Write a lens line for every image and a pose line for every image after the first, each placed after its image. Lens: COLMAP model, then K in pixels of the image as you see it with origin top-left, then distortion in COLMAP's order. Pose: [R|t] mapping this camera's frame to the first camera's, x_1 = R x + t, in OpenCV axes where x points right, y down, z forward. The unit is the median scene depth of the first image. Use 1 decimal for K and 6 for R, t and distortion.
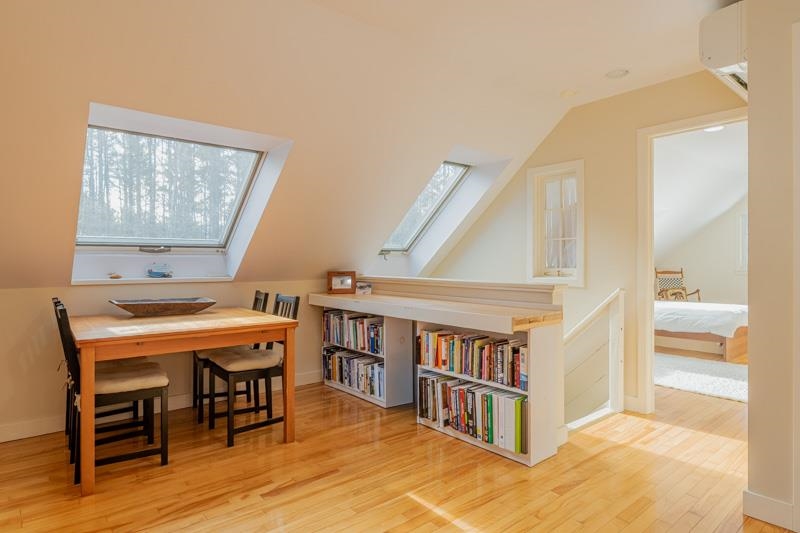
lens RADIAL K [[463.2, 0, 403.2], [0, 463.2, 266.1], [0, 0, 1]] dist [-0.001511, 0.000136]
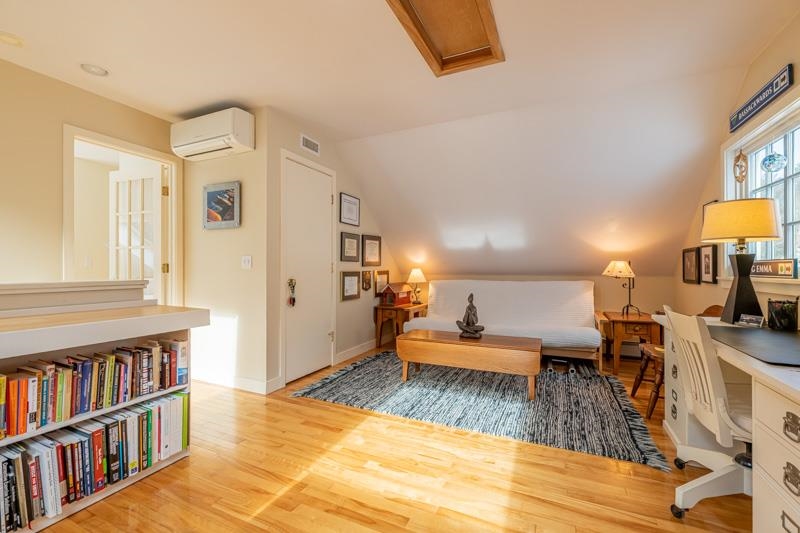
lens RADIAL K [[347.6, 0, 402.8], [0, 347.6, 265.2], [0, 0, 1]] dist [0.000970, 0.000019]
pose [[-0.420716, -0.002359, 0.907189, -0.553565], [0.000314, 0.999996, 0.002746, 0.008433], [-0.907192, 0.001440, -0.420714, 0.791103]]
